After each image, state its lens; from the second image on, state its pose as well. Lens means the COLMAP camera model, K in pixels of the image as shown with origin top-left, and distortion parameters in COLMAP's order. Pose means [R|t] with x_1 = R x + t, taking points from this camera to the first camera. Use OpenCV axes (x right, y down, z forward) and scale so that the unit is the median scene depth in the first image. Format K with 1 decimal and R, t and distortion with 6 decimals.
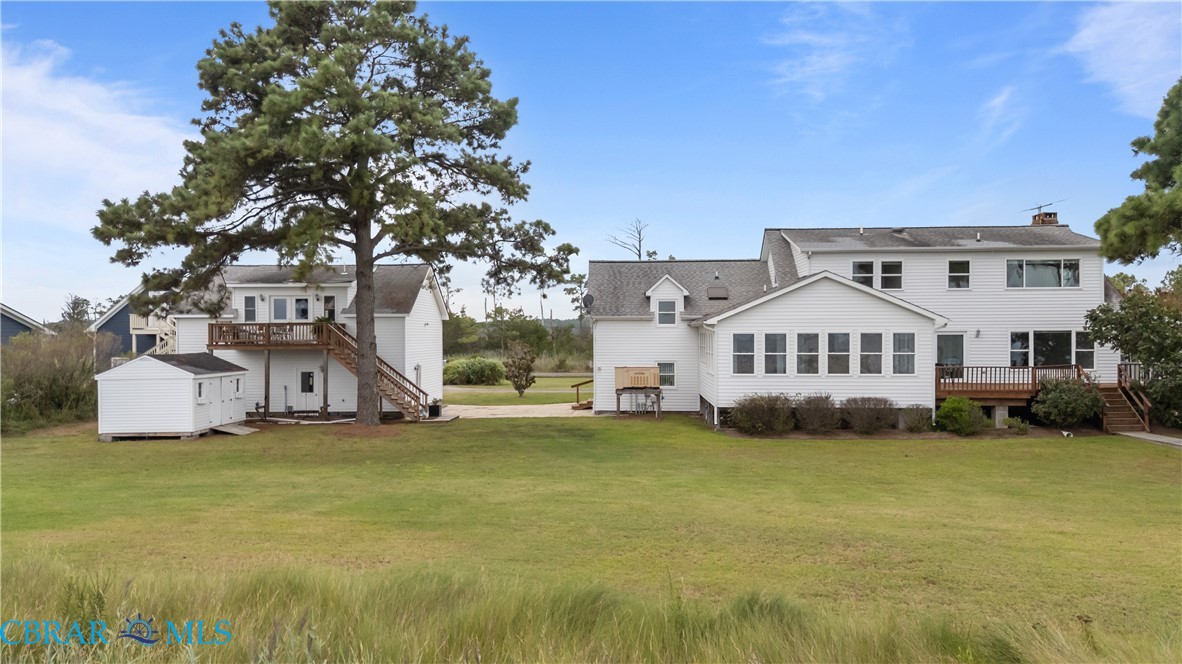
lens RADIAL K [[870.1, 0, 591.0], [0, 870.1, 332.0], [0, 0, 1]] dist [-0.001373, -0.001368]
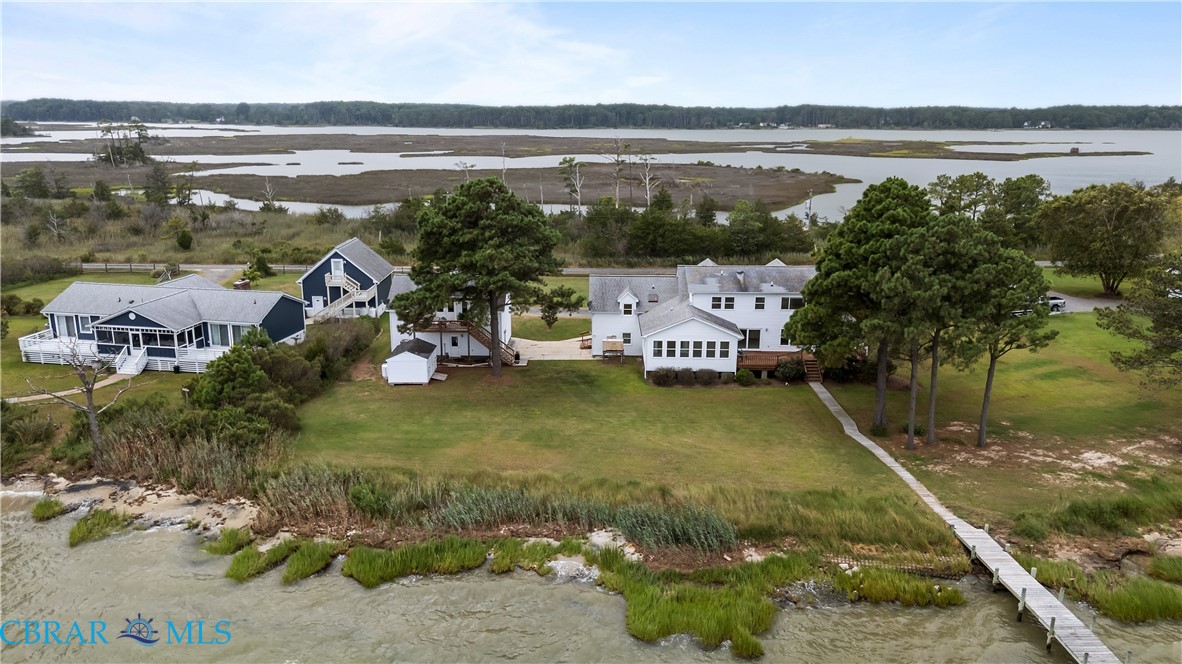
lens RADIAL K [[870.1, 0, 591.0], [0, 870.1, 332.0], [0, 0, 1]] dist [-0.001373, -0.001368]
pose [[0.999693, -0.001355, 0.024744, -0.057450], [-0.004957, 0.967394, 0.253229, -0.551073], [-0.024280, -0.253274, 0.967090, -1.133388]]
